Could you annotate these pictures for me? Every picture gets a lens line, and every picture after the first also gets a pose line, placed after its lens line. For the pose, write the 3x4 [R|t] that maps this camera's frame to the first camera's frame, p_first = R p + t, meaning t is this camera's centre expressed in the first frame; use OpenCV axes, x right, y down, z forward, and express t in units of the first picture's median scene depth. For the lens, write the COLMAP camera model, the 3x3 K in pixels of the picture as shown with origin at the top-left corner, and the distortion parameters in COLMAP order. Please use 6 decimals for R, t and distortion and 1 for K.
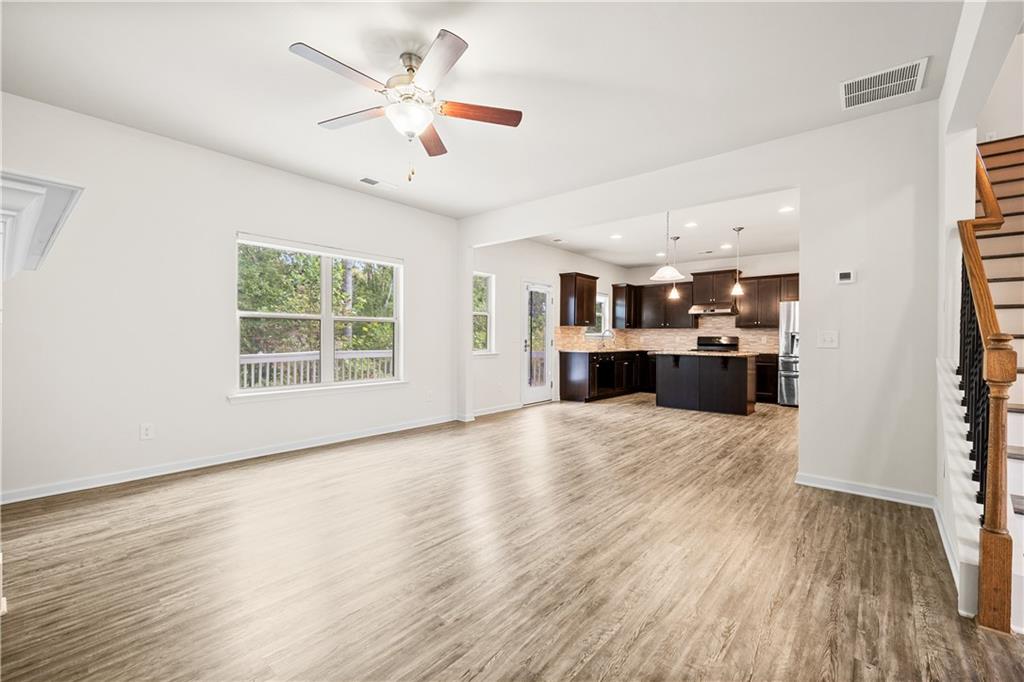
lens RADIAL K [[435.2, 0, 514.9], [0, 435.2, 336.5], [0, 0, 1]] dist [-0.004240, 0.000766]
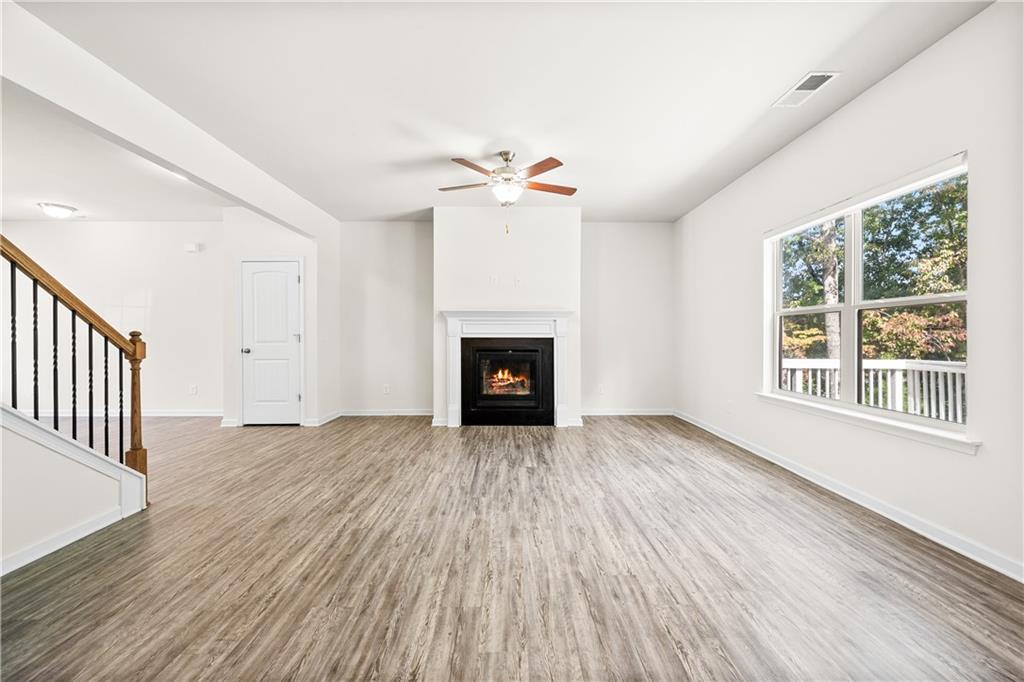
lens RADIAL K [[435.2, 0, 514.6], [0, 435.2, 343.6], [0, 0, 1]] dist [-0.004240, 0.000766]
pose [[-0.756151, 0.006448, -0.654365, 0.355042], [-0.000197, 0.999949, 0.010081, 0.006534], [0.654397, 0.007752, -0.756112, 1.051714]]
